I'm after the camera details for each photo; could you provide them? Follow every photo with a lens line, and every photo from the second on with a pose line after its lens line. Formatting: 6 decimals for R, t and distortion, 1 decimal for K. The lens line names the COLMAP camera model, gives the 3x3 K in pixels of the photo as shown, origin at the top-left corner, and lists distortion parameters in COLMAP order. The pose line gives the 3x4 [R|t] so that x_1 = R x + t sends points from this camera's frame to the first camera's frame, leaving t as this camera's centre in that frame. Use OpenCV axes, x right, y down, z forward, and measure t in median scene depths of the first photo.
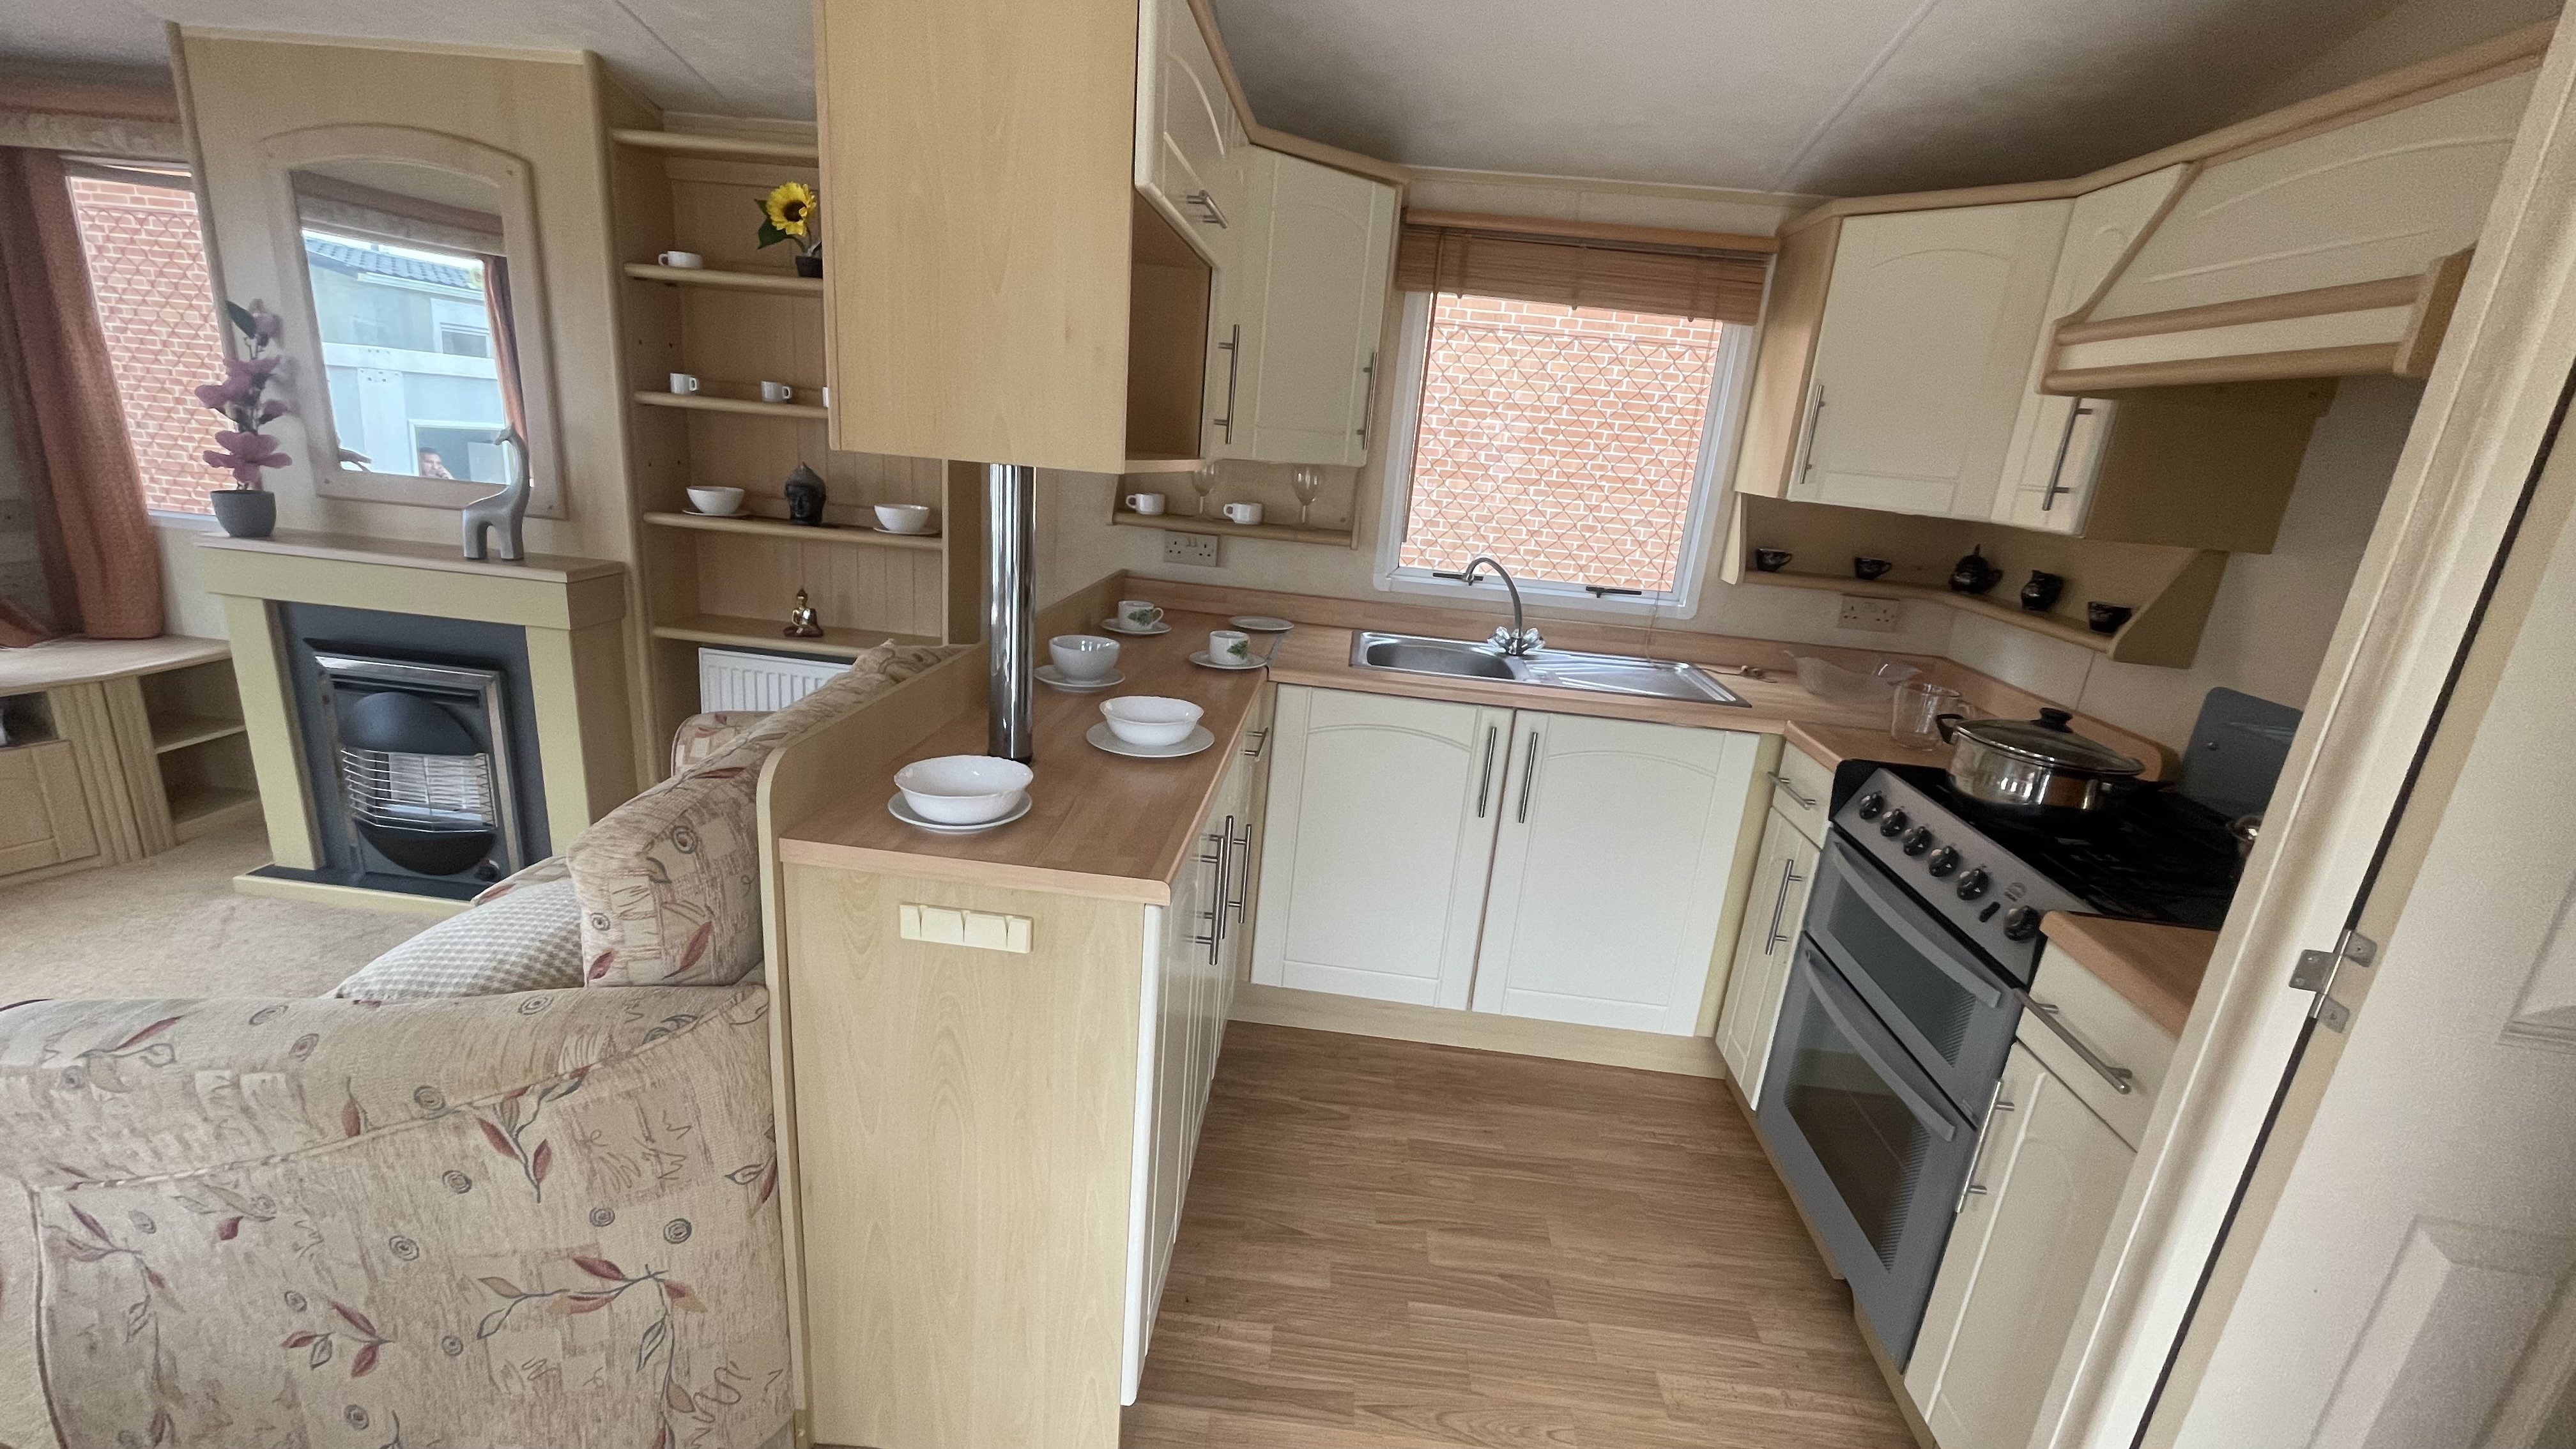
lens RADIAL K [[1041.2, 0, 1280.6], [0, 1041.2, 724.8], [0, 0, 1]] dist [-0.001872, 0.000447]
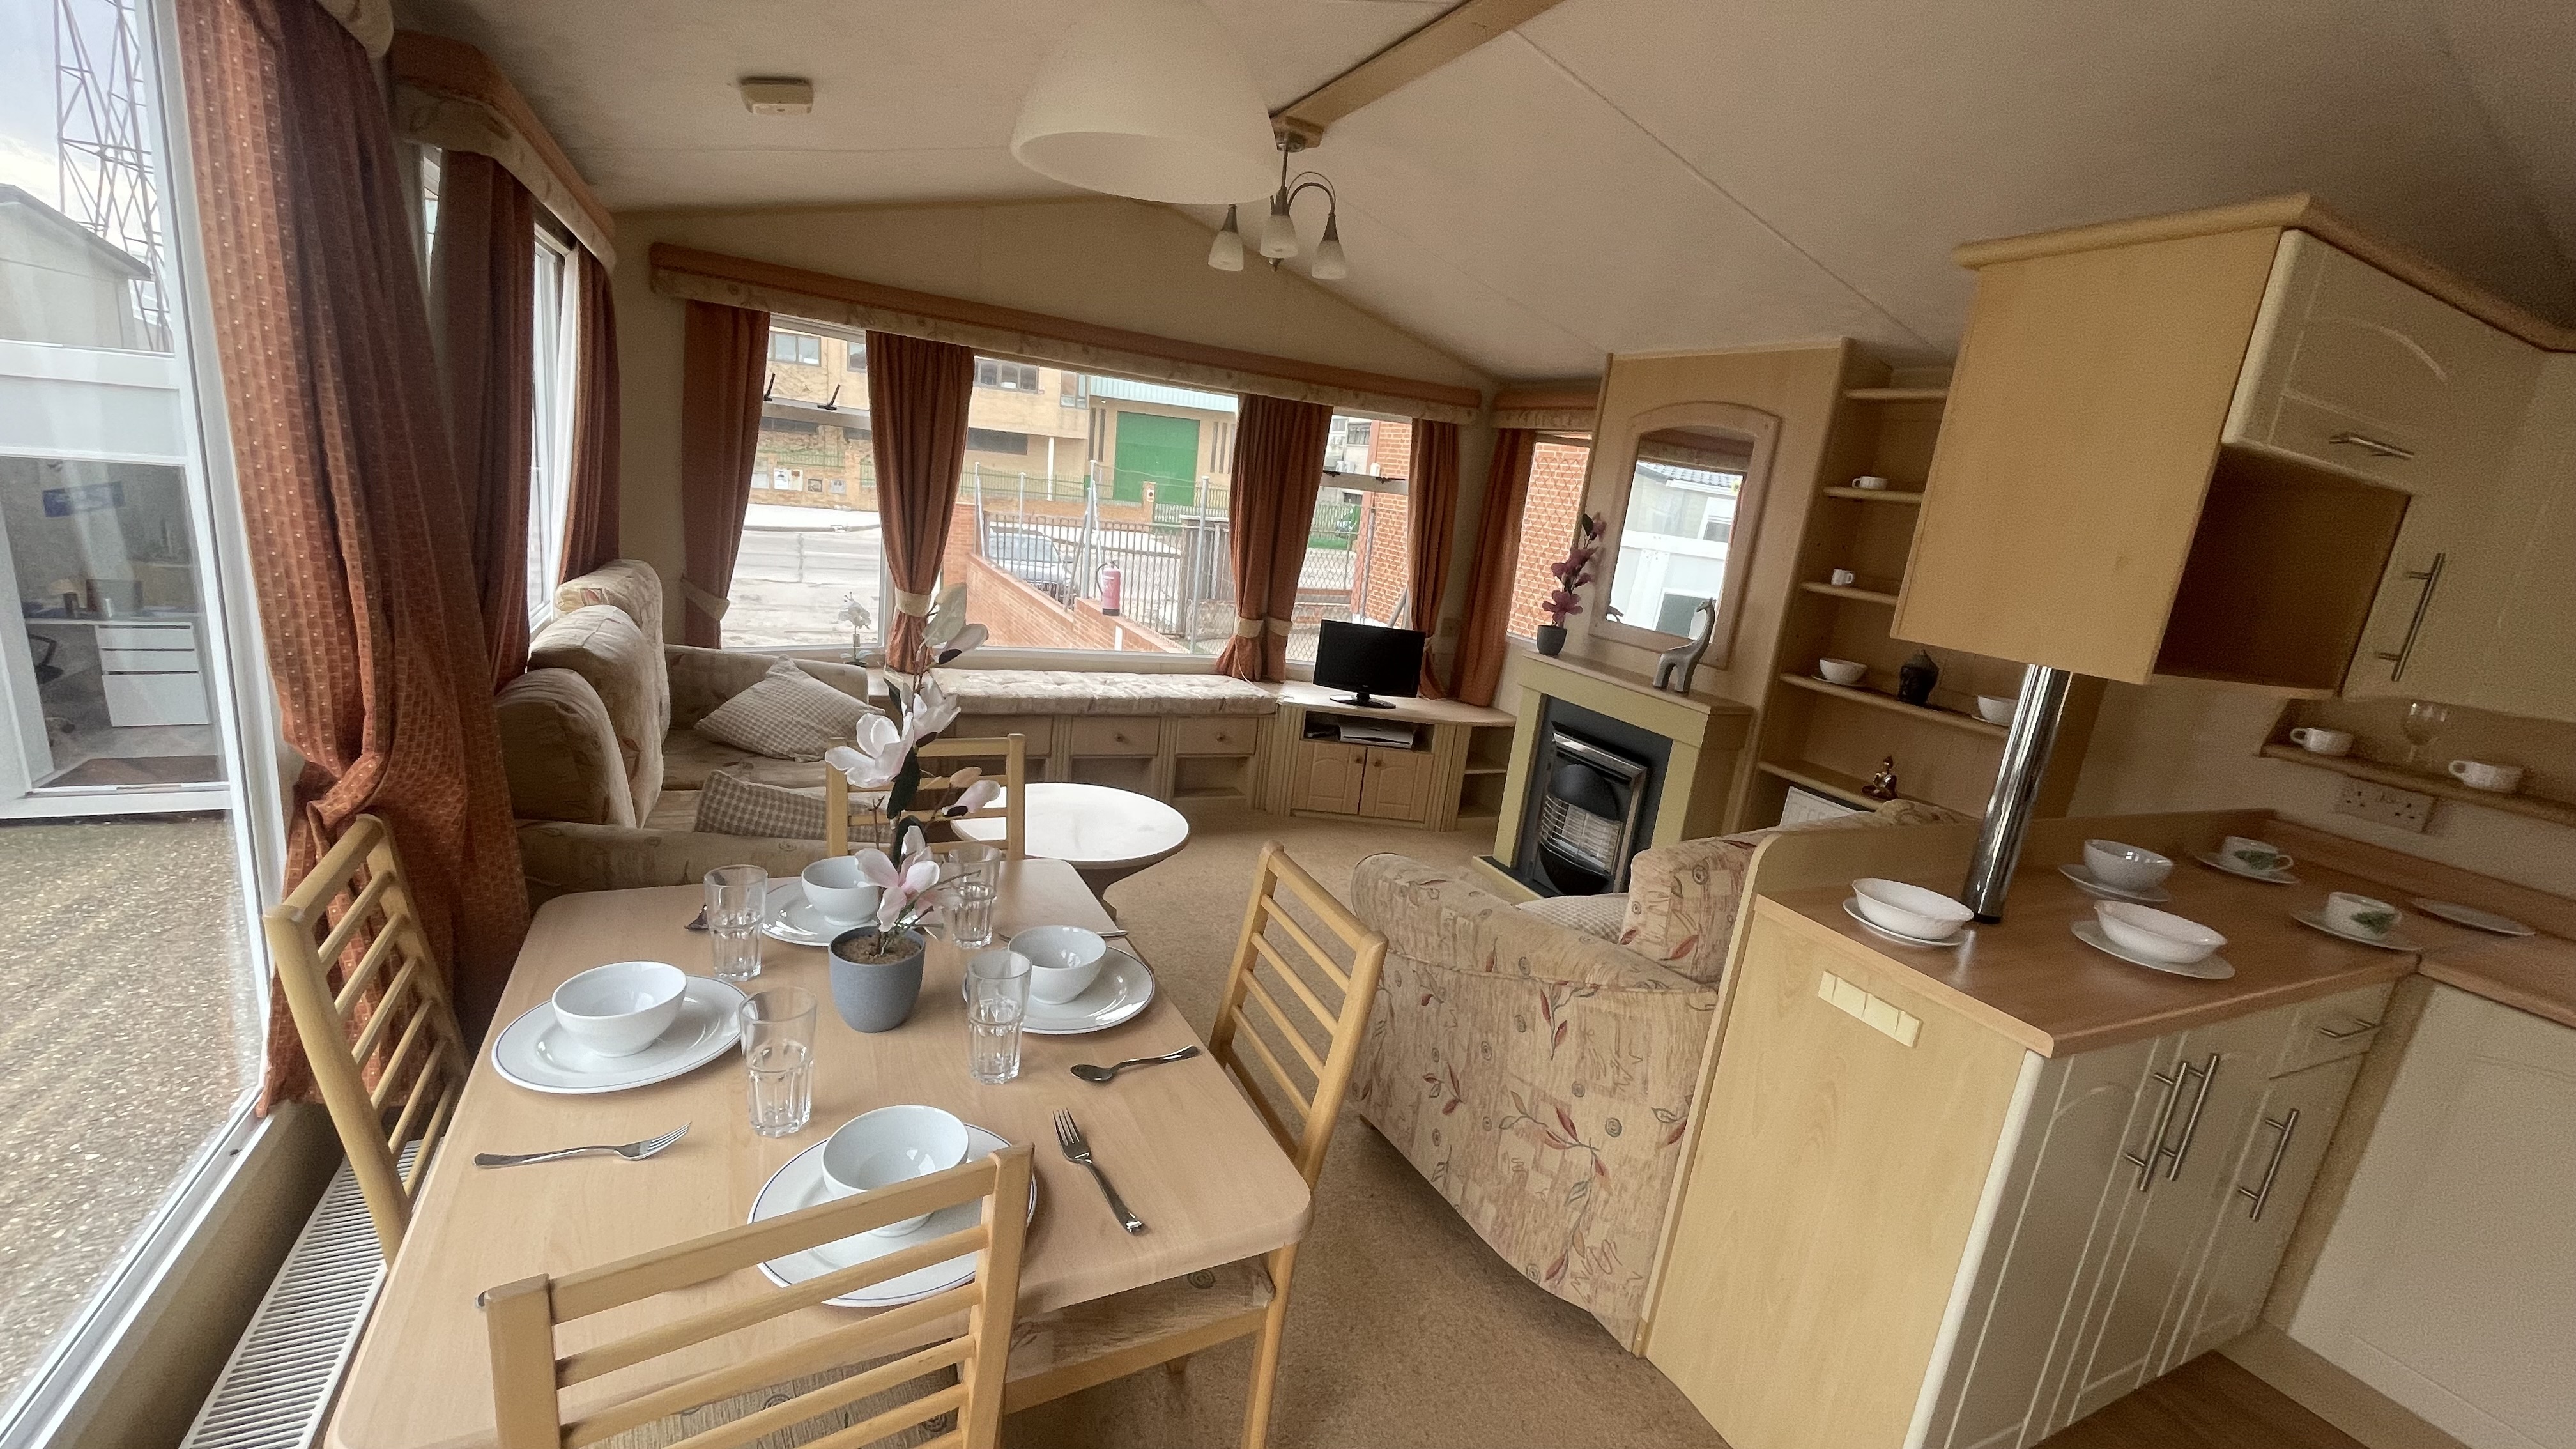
lens RADIAL K [[1041.2, 0, 1281.5], [0, 1041.2, 725.2], [0, 0, 1]] dist [-0.001872, 0.000447]
pose [[0.512884, 0.174553, -0.840525, 0.165403], [-0.312159, 0.950005, 0.006811, 0.040841], [0.799692, 0.258884, 0.541731, -0.168759]]
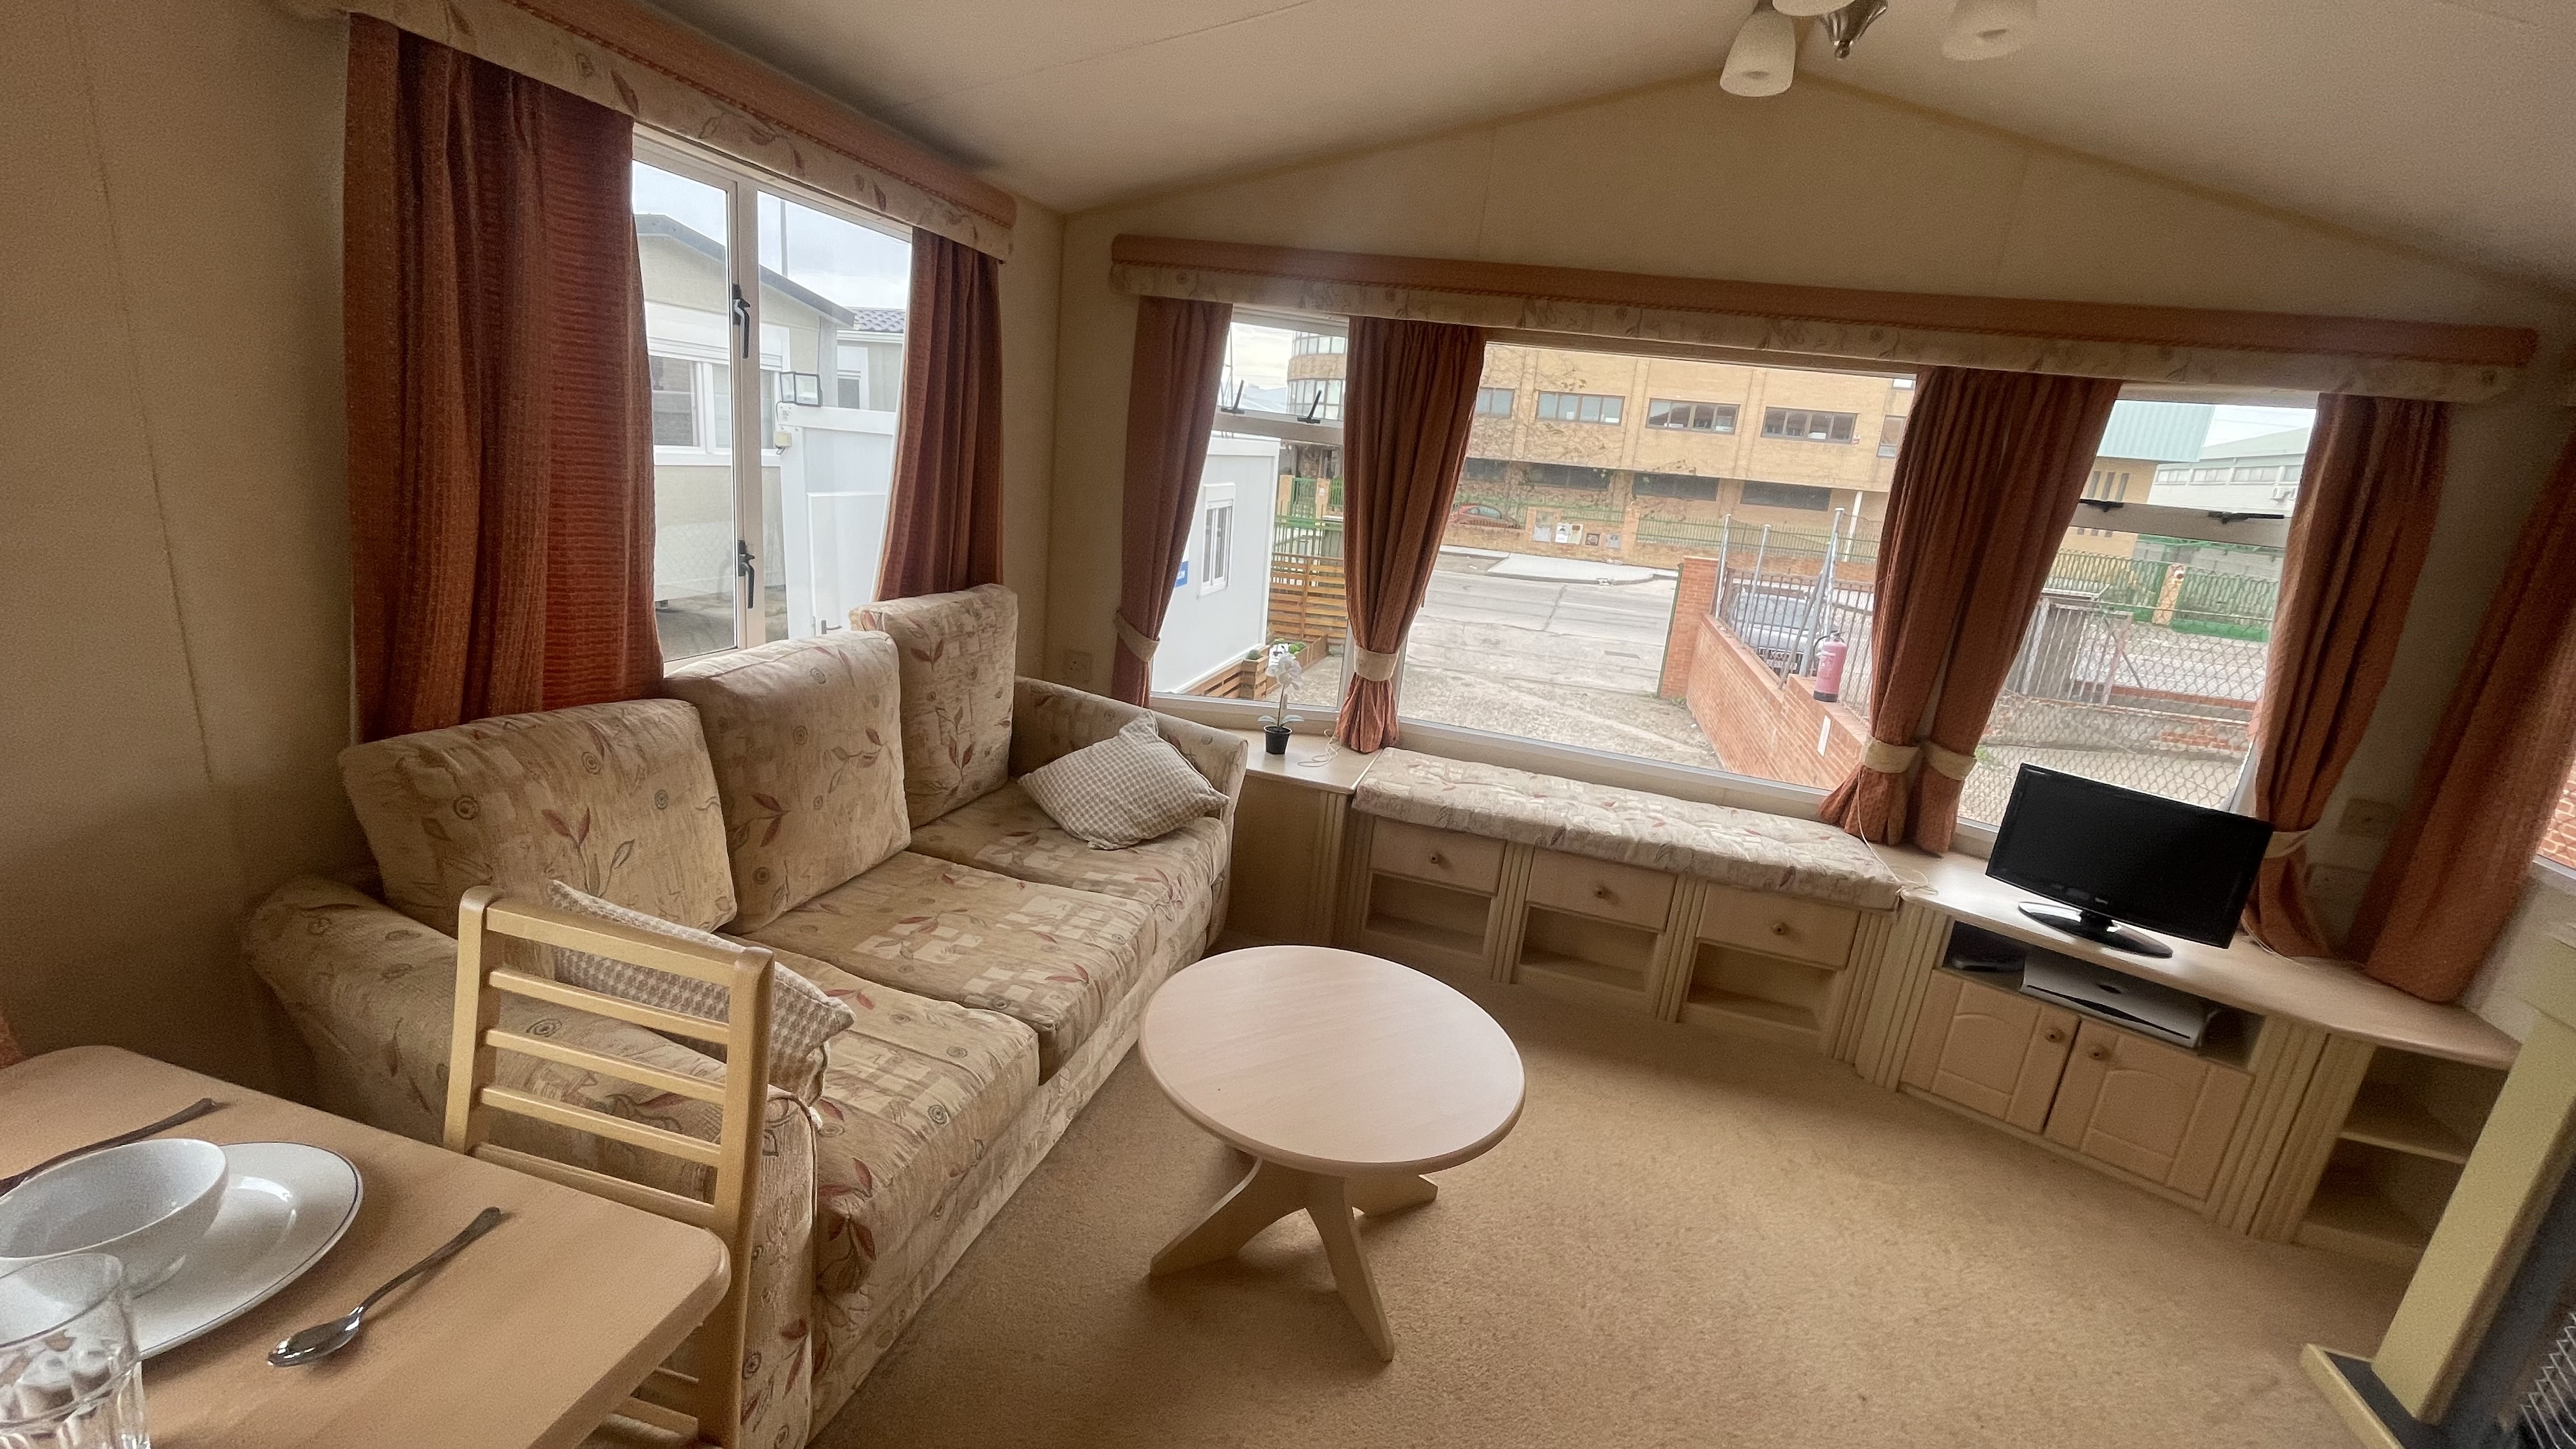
lens RADIAL K [[1041.2, 0, 1281.8], [0, 1041.2, 721.9], [0, 0, 1]] dist [-0.001872, 0.000447]
pose [[-0.182148, 0.152505, -0.971372, -0.282631], [-0.391807, 0.894824, 0.213957, -0.124065], [0.901837, 0.419563, -0.103238, 0.291347]]
